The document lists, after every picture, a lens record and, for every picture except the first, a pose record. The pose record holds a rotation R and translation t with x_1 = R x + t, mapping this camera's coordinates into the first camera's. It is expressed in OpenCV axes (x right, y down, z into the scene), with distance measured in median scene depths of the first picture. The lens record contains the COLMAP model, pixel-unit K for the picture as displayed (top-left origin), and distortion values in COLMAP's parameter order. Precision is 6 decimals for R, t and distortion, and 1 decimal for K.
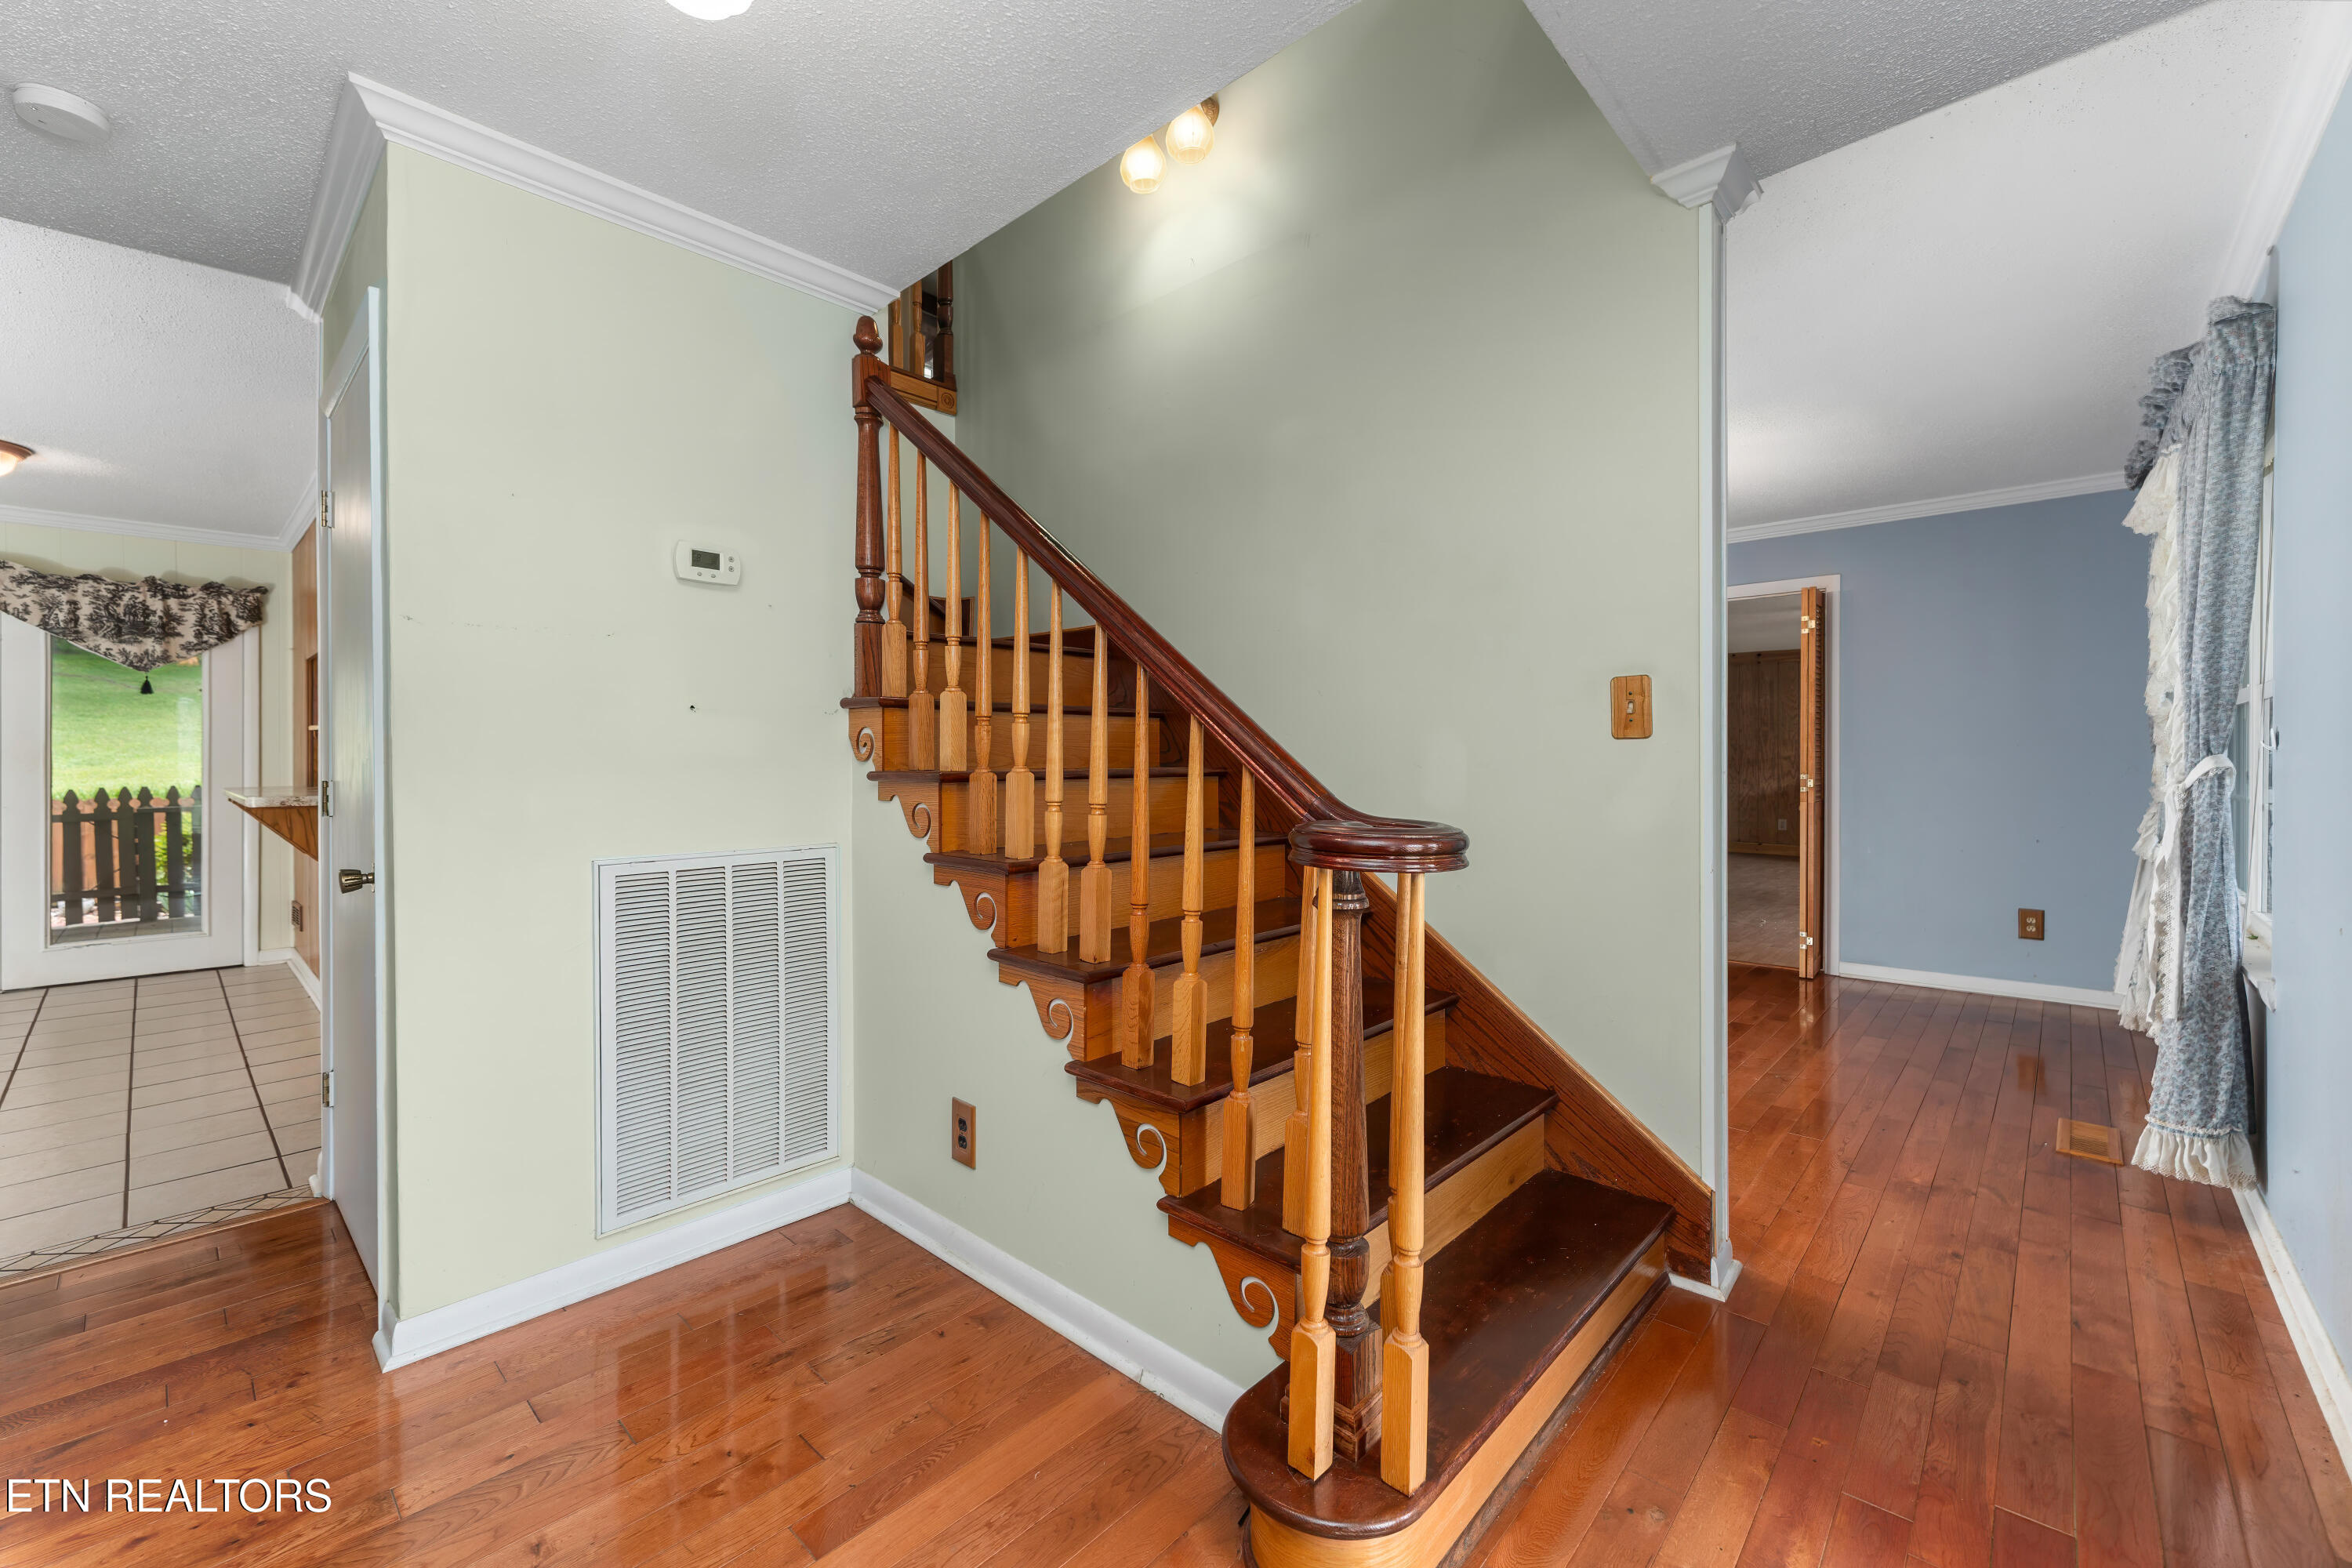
lens RADIAL K [[947.9, 0, 1162.2], [0, 947.9, 760.9], [0, 0, 1]] dist [-0.003047, -0.000371]
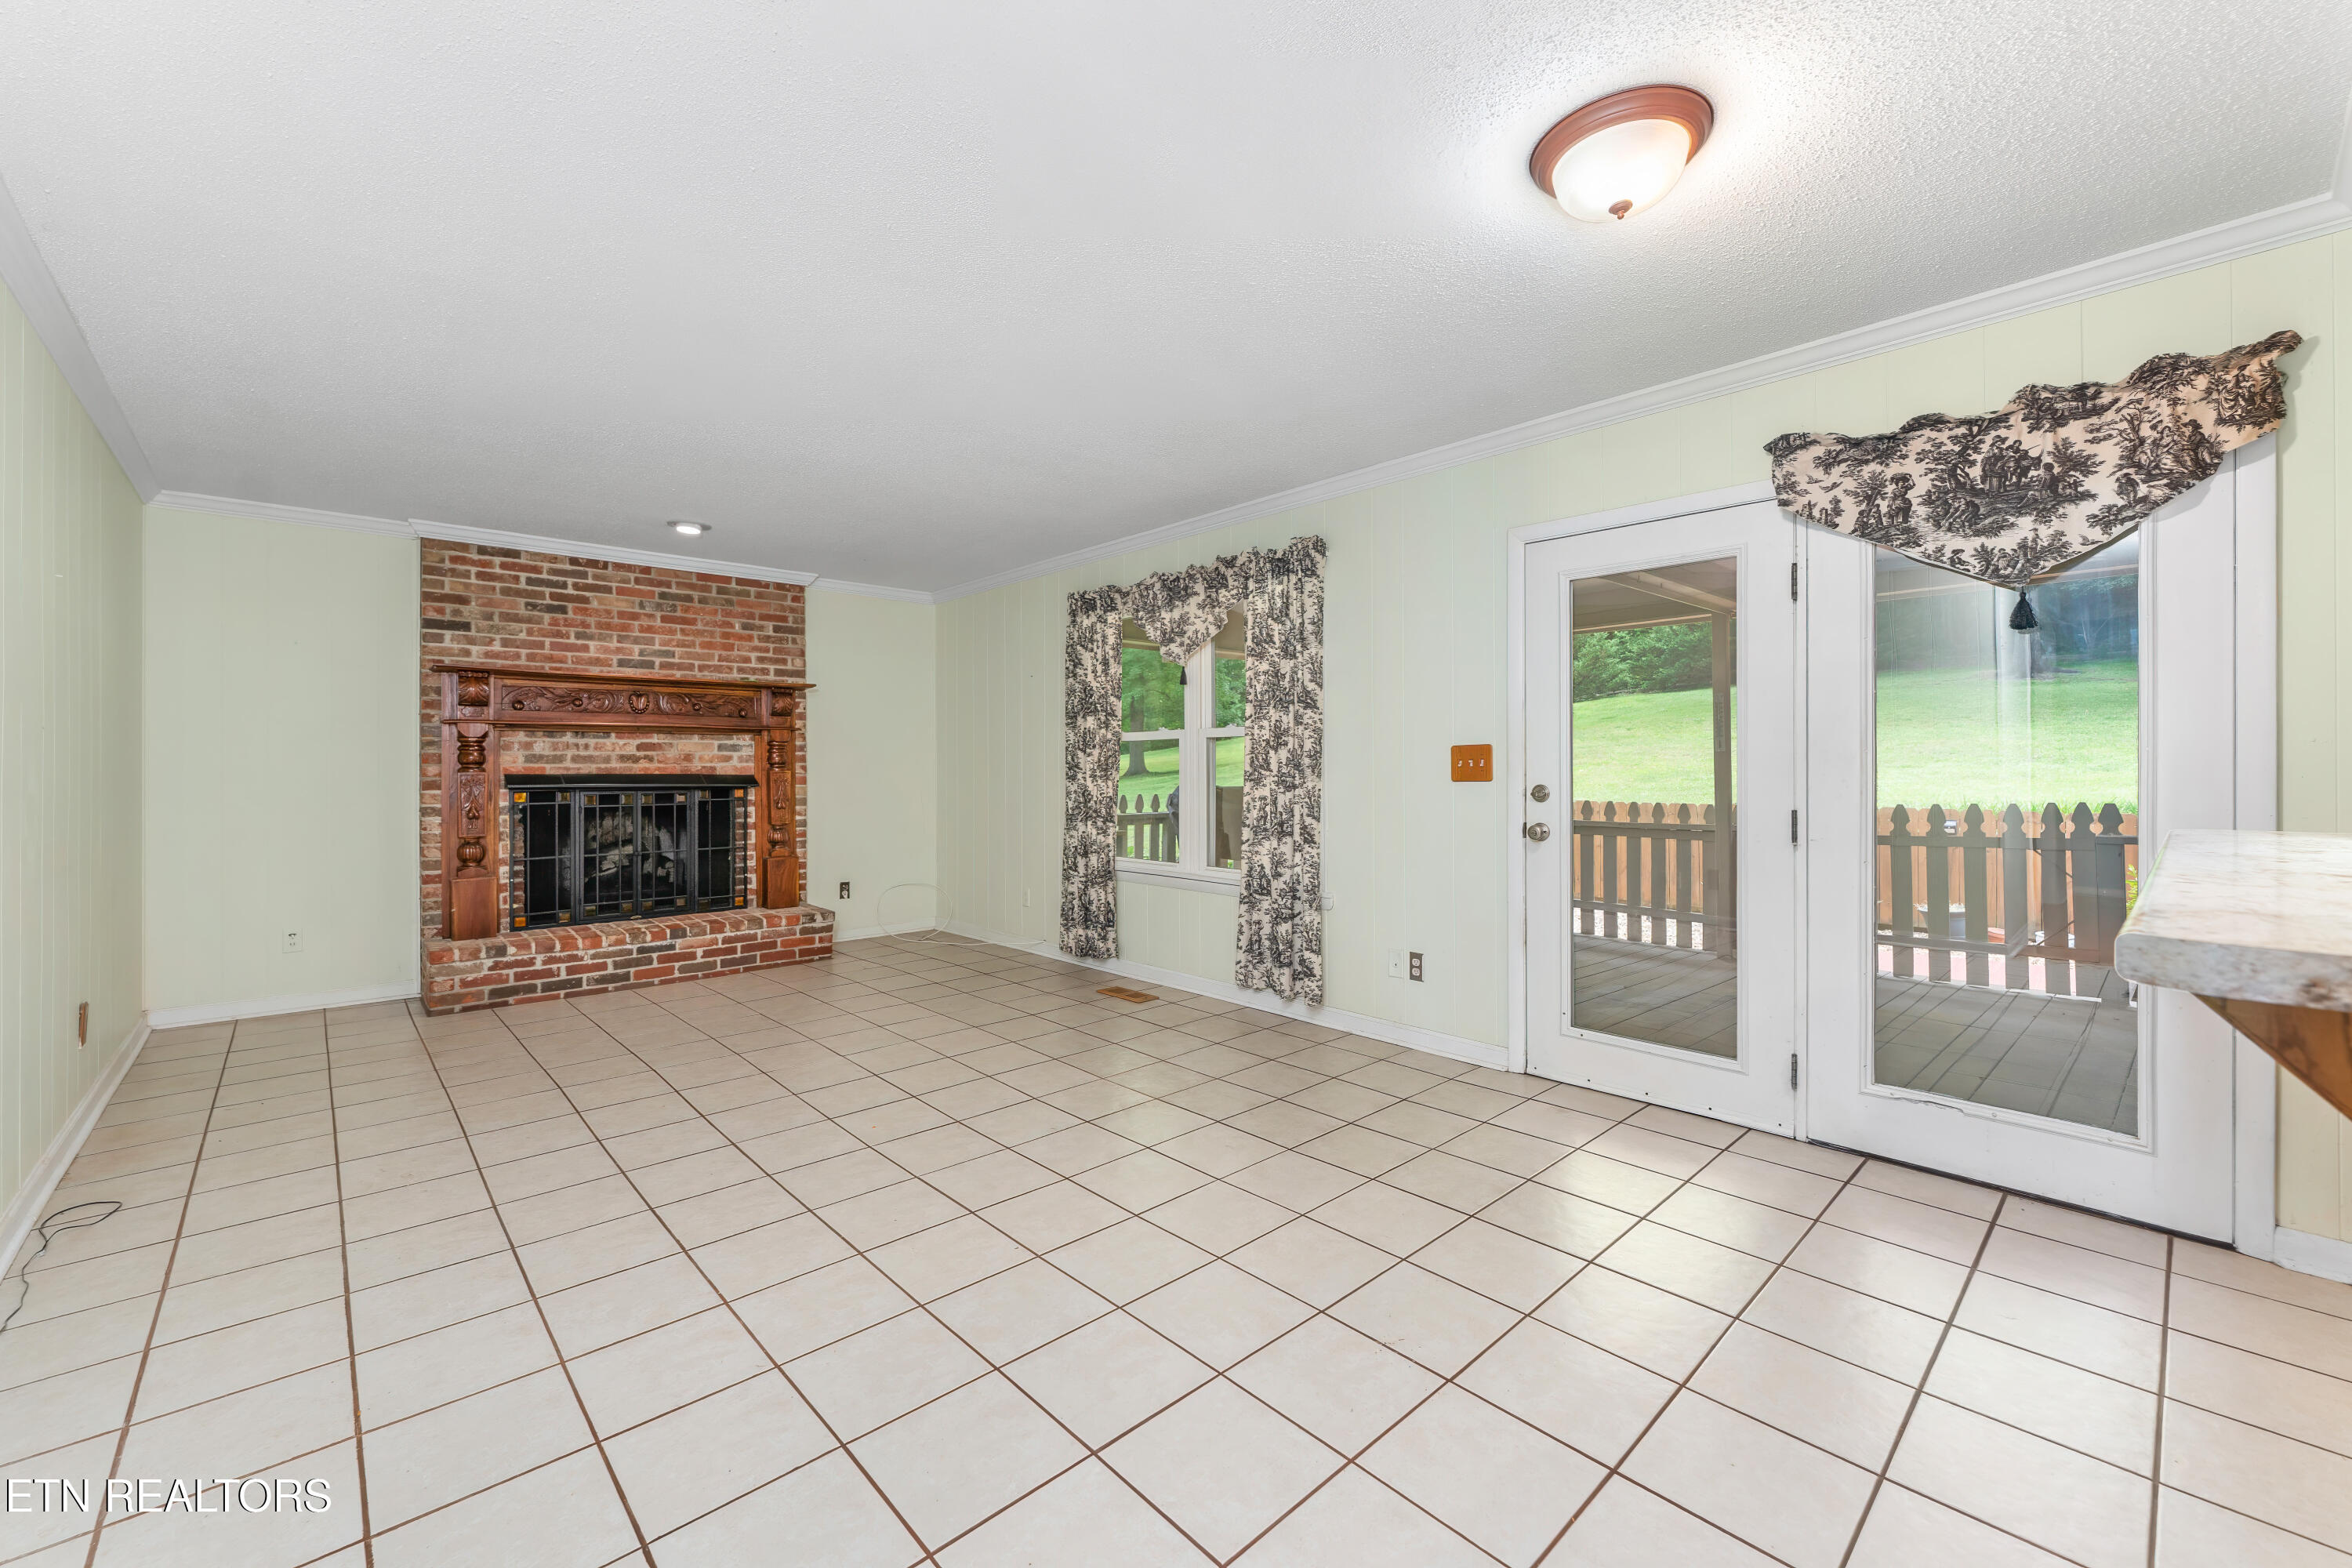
lens RADIAL K [[947.9, 0, 1173.4], [0, 947.9, 768.5], [0, 0, 1]] dist [-0.003047, -0.000371]
pose [[-0.076368, 0.001045, -0.997079, -0.549367], [0.001312, 0.999999, 0.000947, 0.001429], [0.997079, -0.001236, -0.076369, 0.595385]]
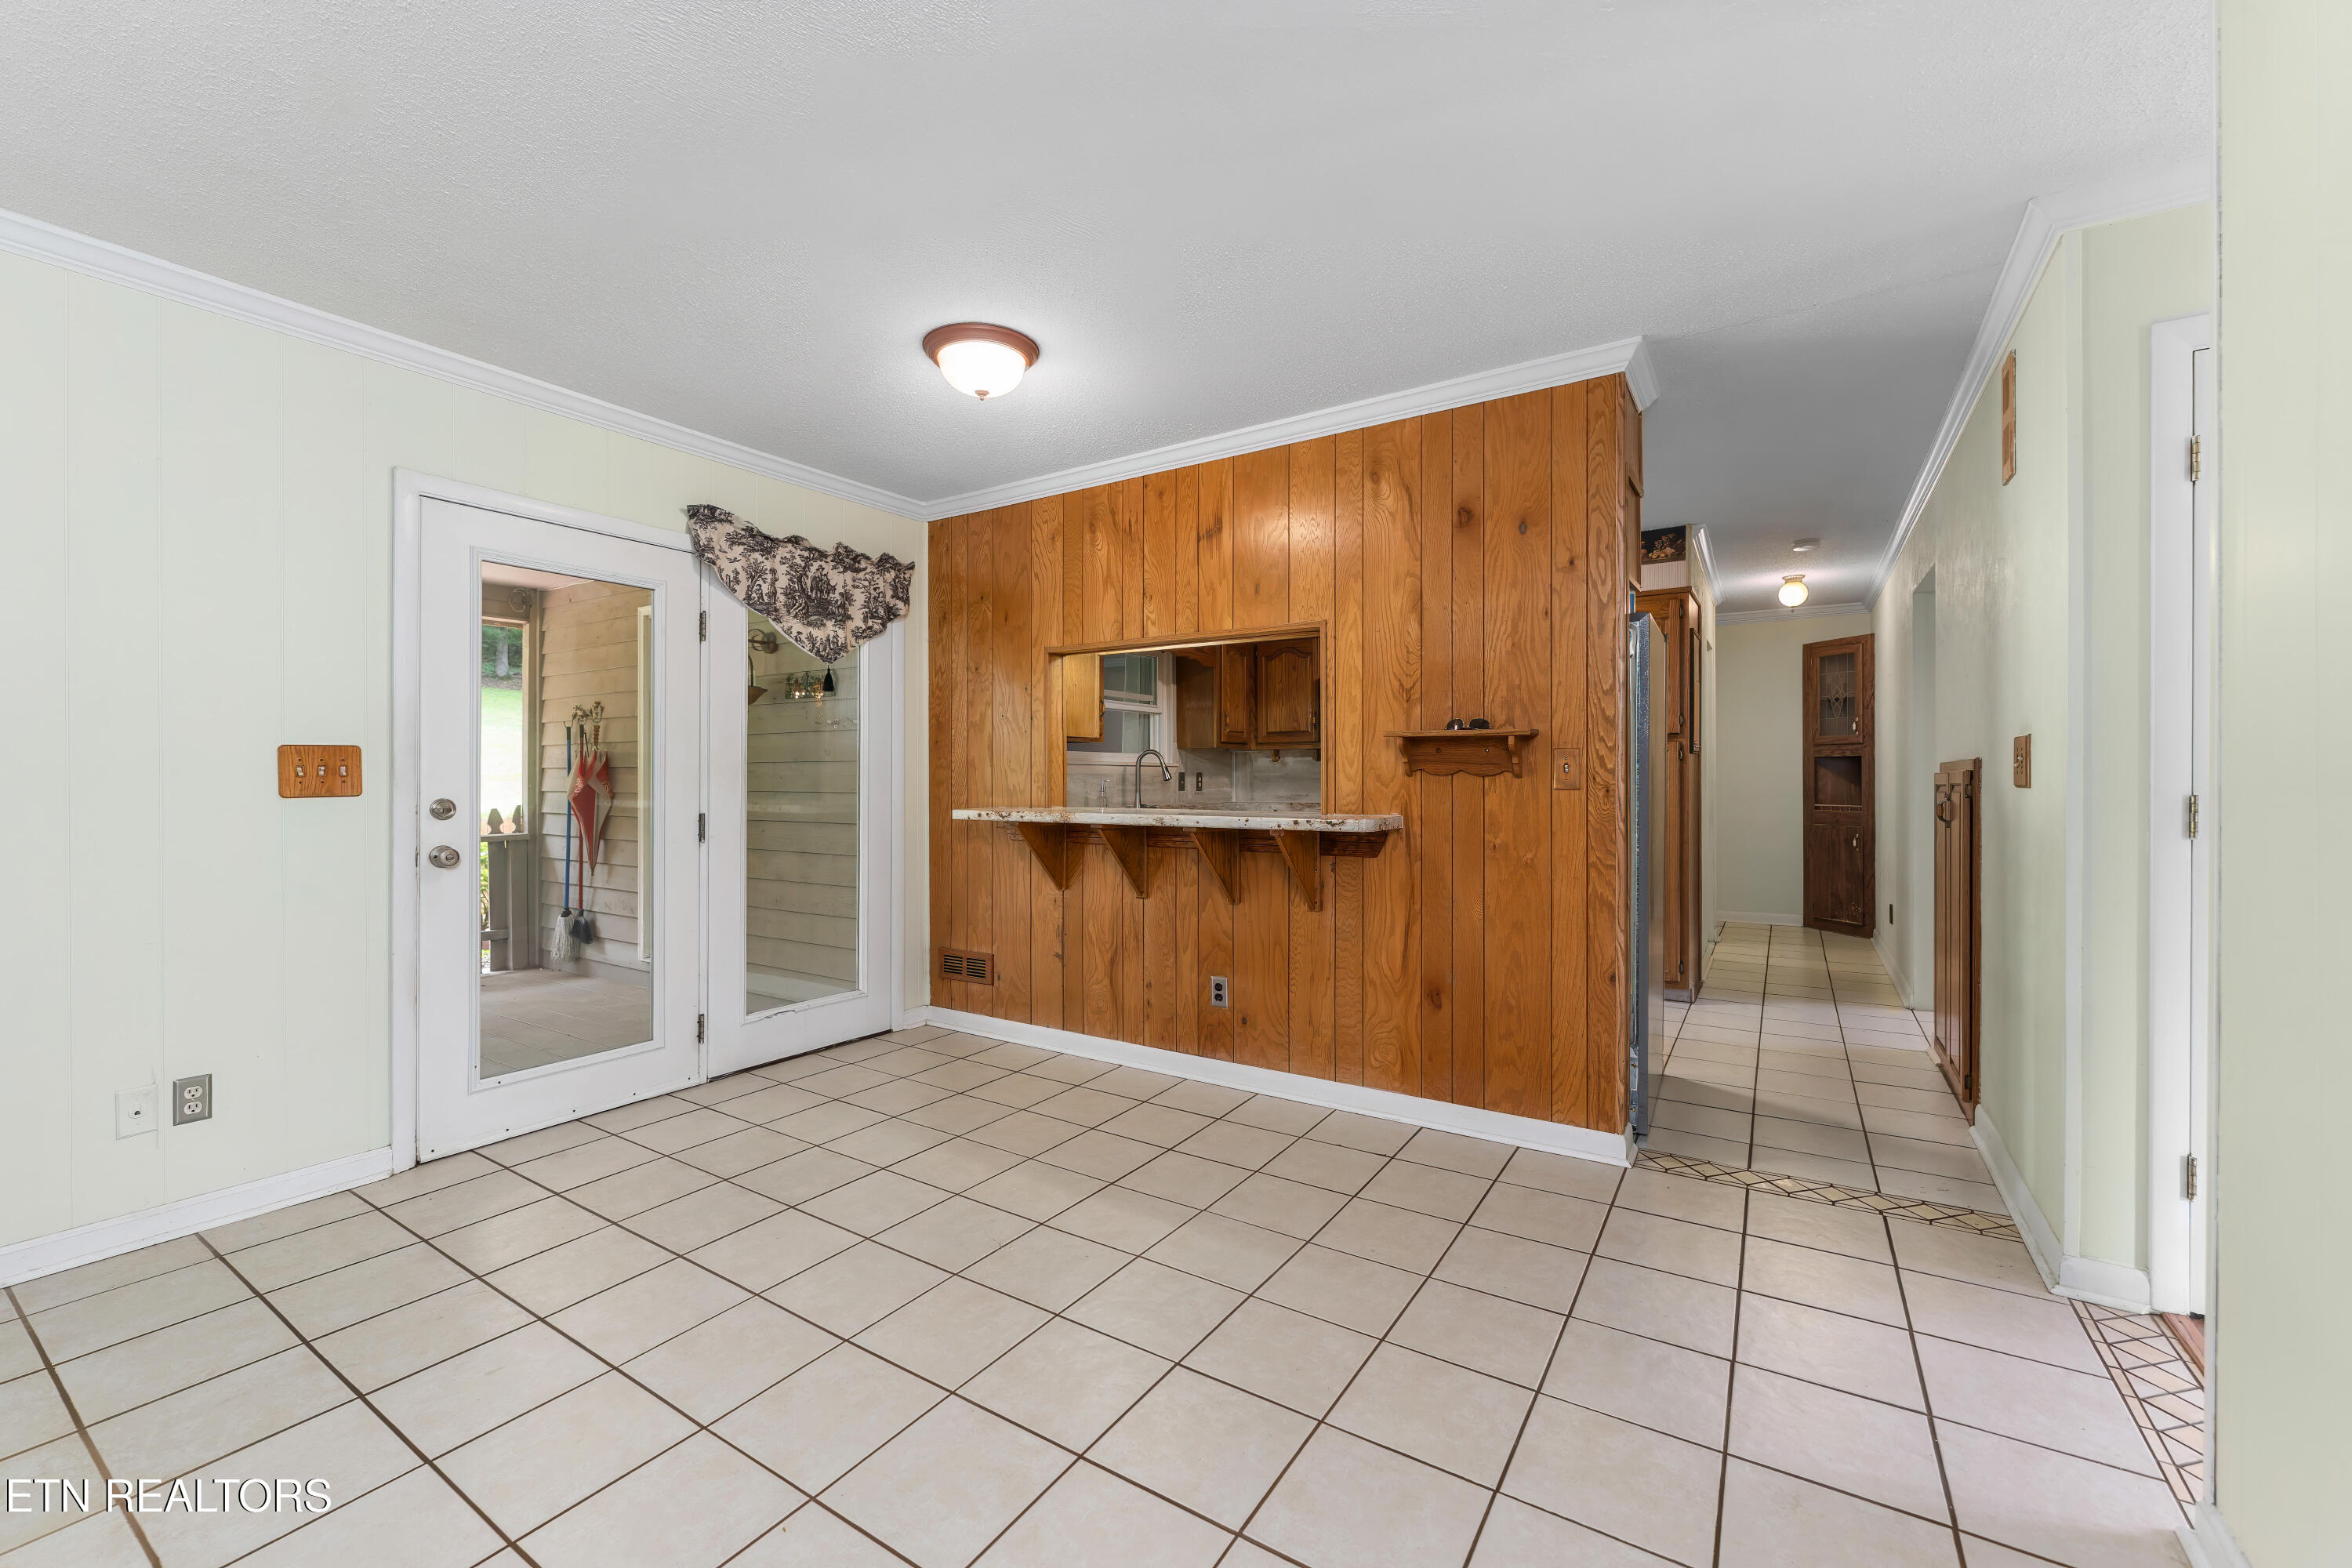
lens RADIAL K [[947.9, 0, 1165.8], [0, 947.9, 774.9], [0, 0, 1]] dist [-0.003047, -0.000371]
pose [[0.984752, 0.002907, 0.173941, -0.940245], [-0.002122, 0.999987, -0.004696, 0.001775], [-0.173952, 0.004255, 0.984745, 0.173831]]
